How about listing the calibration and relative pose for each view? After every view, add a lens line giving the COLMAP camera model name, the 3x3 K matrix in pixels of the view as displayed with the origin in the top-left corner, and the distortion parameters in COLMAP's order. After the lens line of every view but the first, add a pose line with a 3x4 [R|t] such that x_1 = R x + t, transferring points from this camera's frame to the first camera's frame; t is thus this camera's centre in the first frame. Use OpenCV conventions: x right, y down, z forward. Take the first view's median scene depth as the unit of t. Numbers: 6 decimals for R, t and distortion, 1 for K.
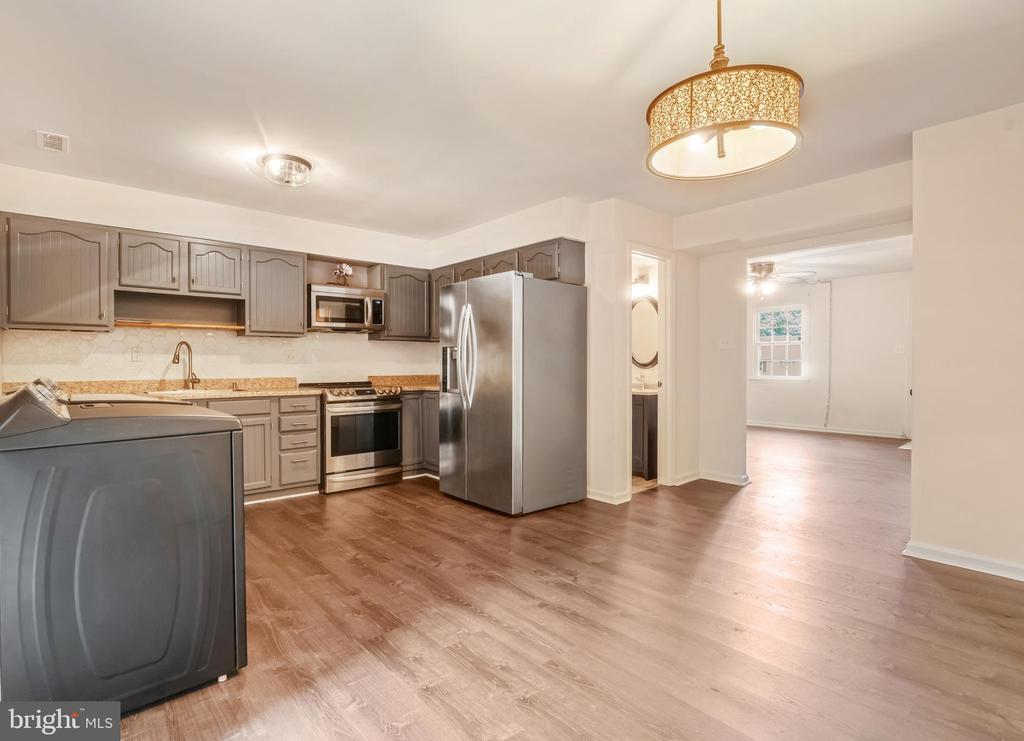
lens RADIAL K [[504.2, 0, 467.6], [0, 504.2, 368.1], [0, 0, 1]] dist [-0.002664, -0.000150]
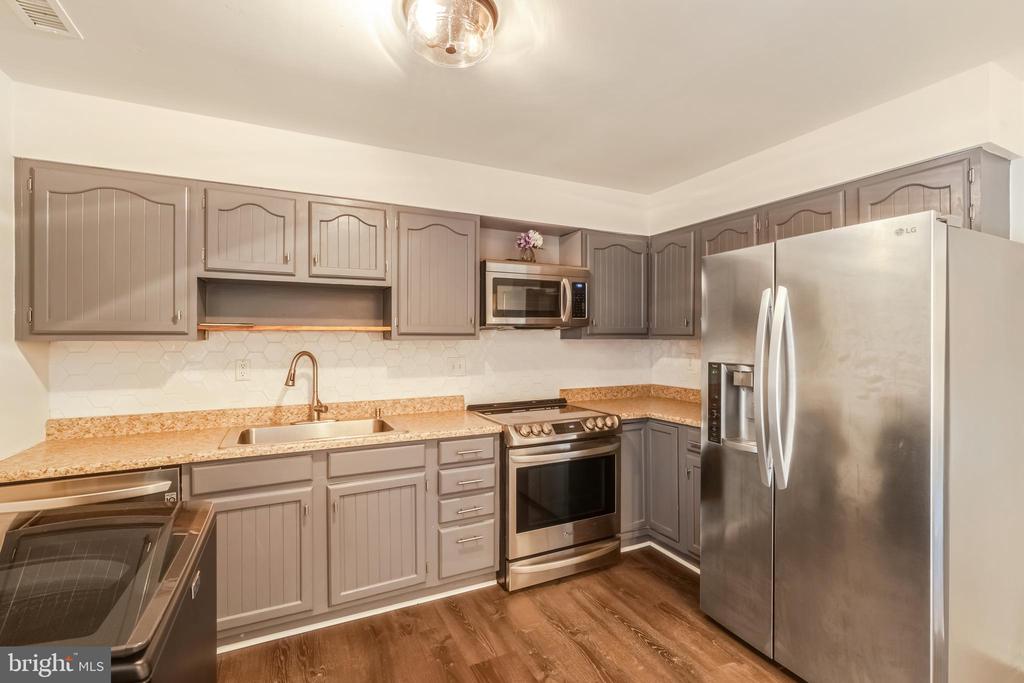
lens RADIAL K [[457.4, 0, 515.9], [0, 457.4, 335.5], [0, 0, 1]] dist [-0.008218, 0.000200]
pose [[0.978003, 0.001632, -0.208583, -0.153544], [-0.003966, 0.999934, -0.010771, -0.065085], [0.208552, 0.011361, 0.977945, 0.441092]]
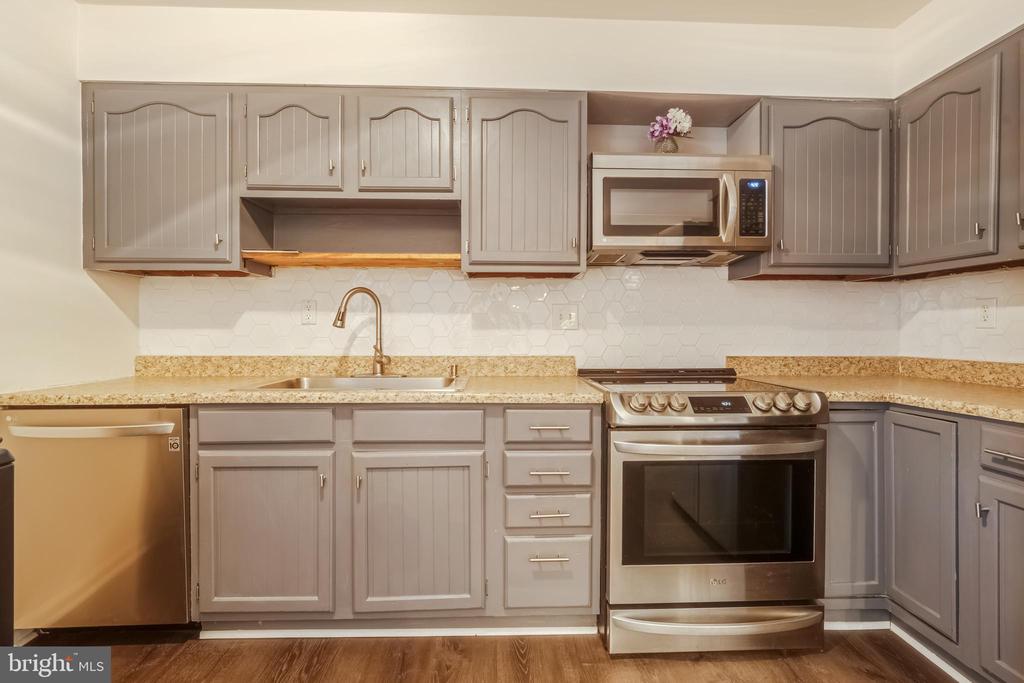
lens RADIAL K [[457.4, 0, 515.9], [0, 457.4, 335.5], [0, 0, 1]] dist [-0.008218, 0.000200]
pose [[0.806907, 0.009220, -0.590606, -0.129155], [-0.009138, 0.999953, 0.003126, -0.003889], [0.590607, 0.002875, 0.806954, 0.664052]]
